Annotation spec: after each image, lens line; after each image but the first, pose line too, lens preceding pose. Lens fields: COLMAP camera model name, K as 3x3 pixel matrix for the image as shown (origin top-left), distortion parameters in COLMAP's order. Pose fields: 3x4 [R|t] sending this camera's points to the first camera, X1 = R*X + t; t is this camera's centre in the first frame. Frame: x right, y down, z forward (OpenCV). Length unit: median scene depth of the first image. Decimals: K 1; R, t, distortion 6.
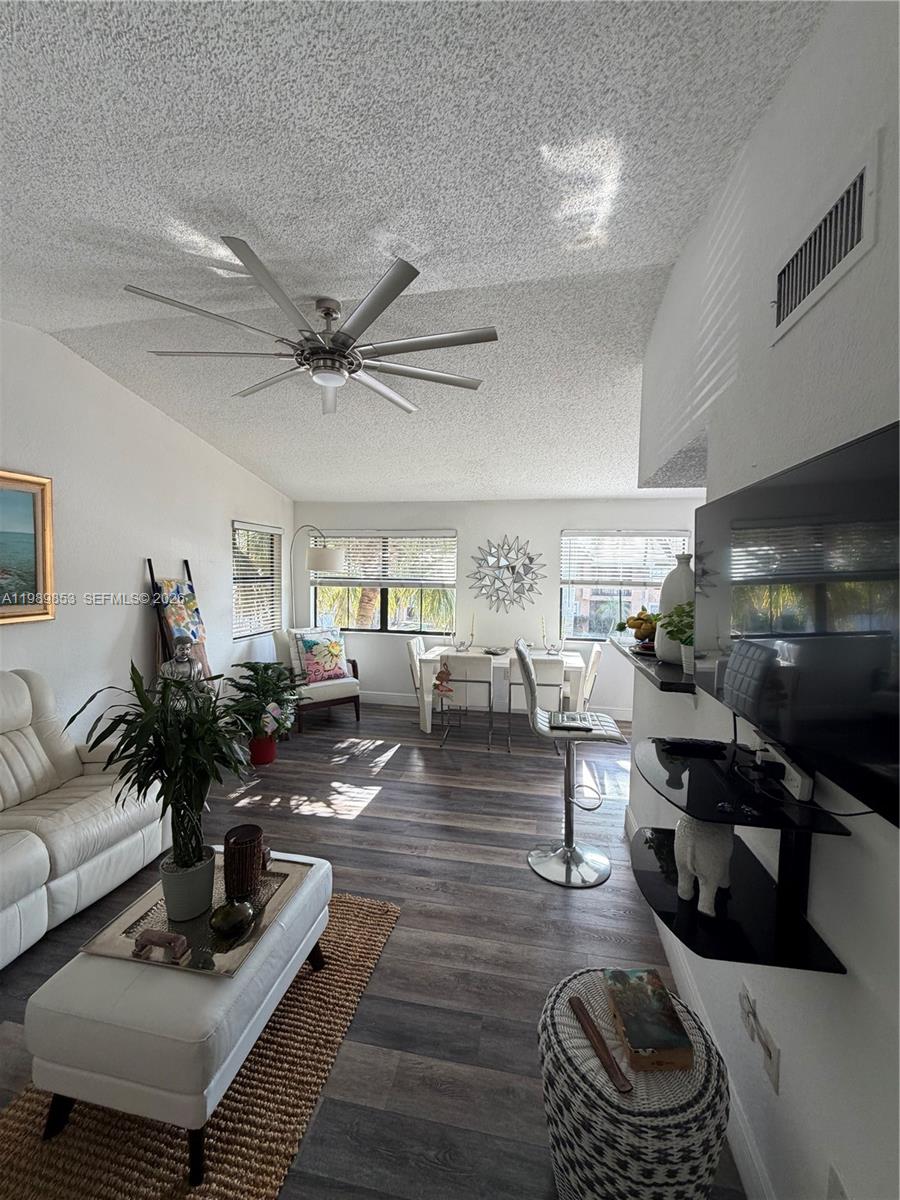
lens RADIAL K [[476.2, 0, 450.7], [0, 476.2, 597.0], [0, 0, 1]] dist [-0.000264, -0.000217]
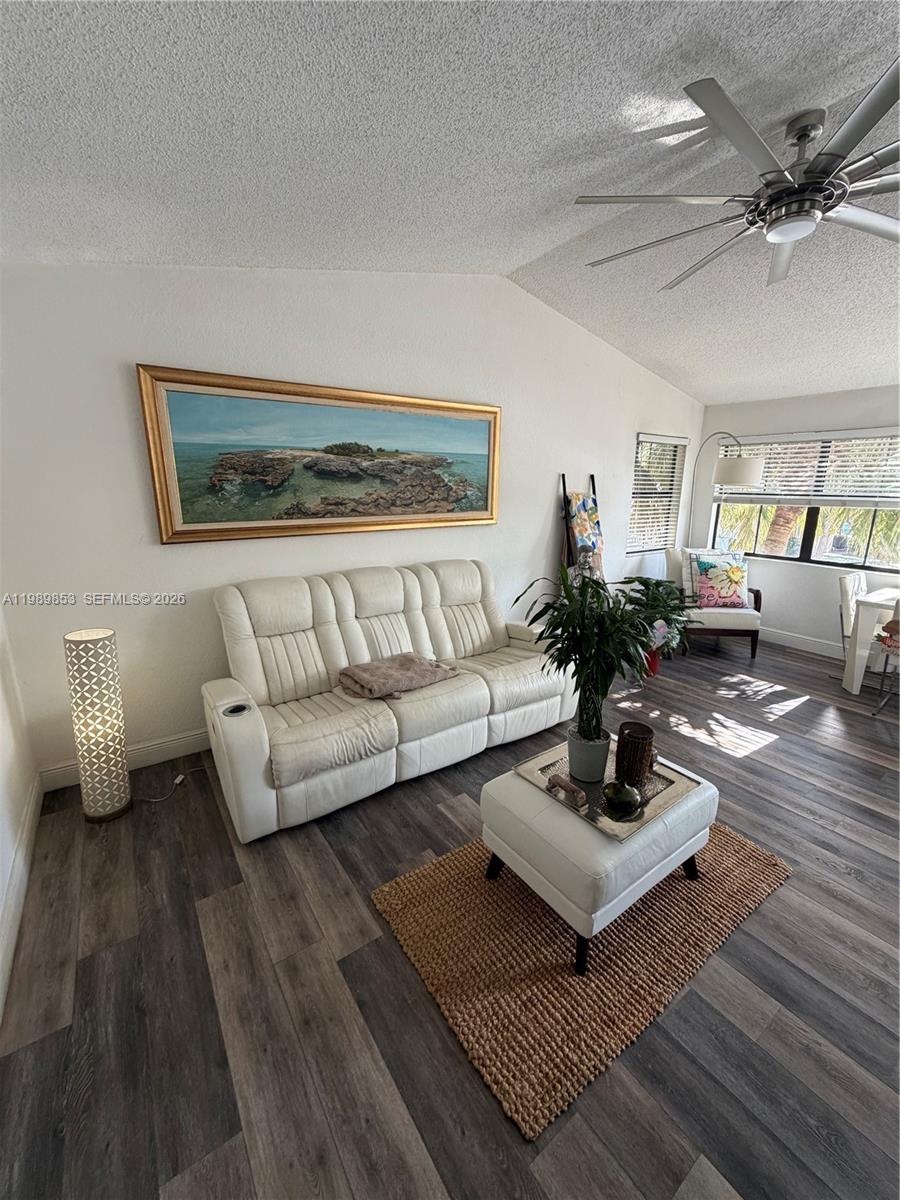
lens RADIAL K [[476.2, 0, 450.7], [0, 476.2, 597.0], [0, 0, 1]] dist [-0.000264, -0.000217]
pose [[0.721268, 0.151450, -0.675896, -0.029221], [-0.035987, 0.982679, 0.181789, 0.011536], [0.691720, -0.106795, 0.714225, -0.012967]]
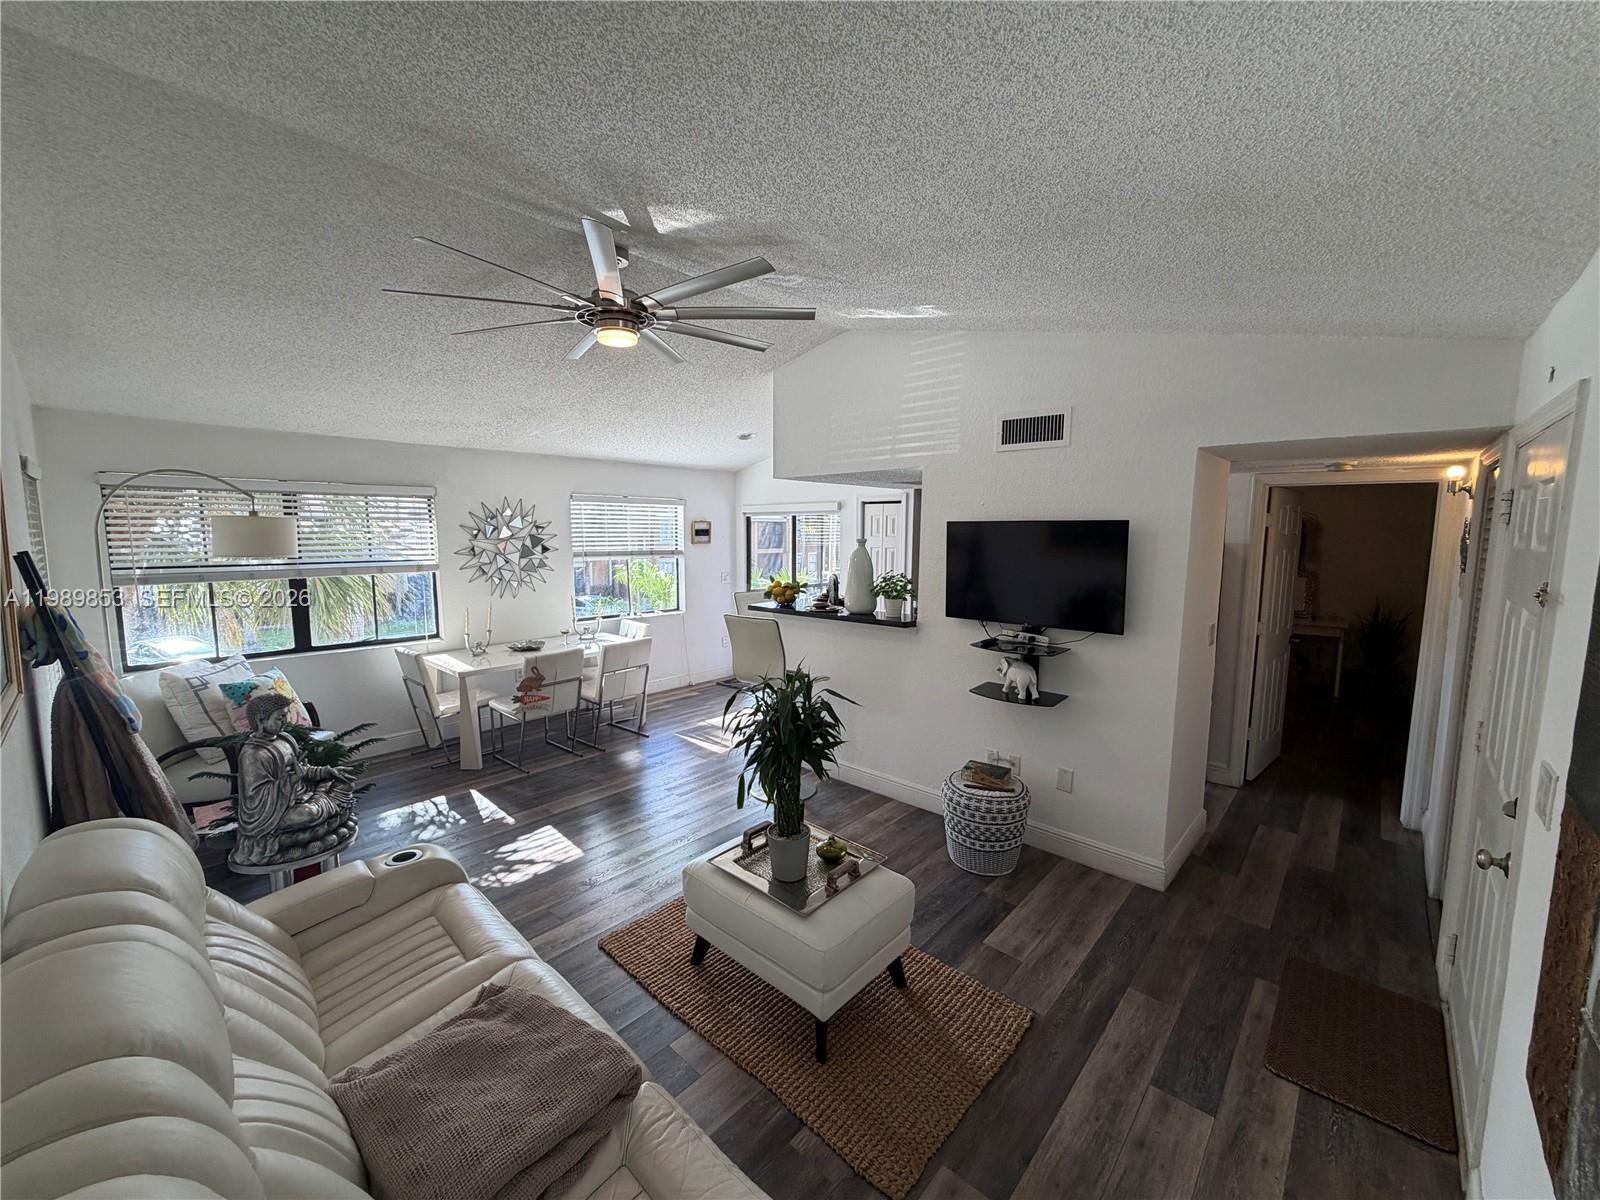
lens RADIAL K [[634.9, 0, 794.0], [0, 634.9, 598.4], [0, 0, 1]] dist [-0.000264, -0.000217]
pose [[0.531718, -0.107204, 0.840109, -0.830358], [0.050721, 0.994207, 0.094766, -0.065667], [-0.845401, -0.007777, 0.534075, 0.087785]]
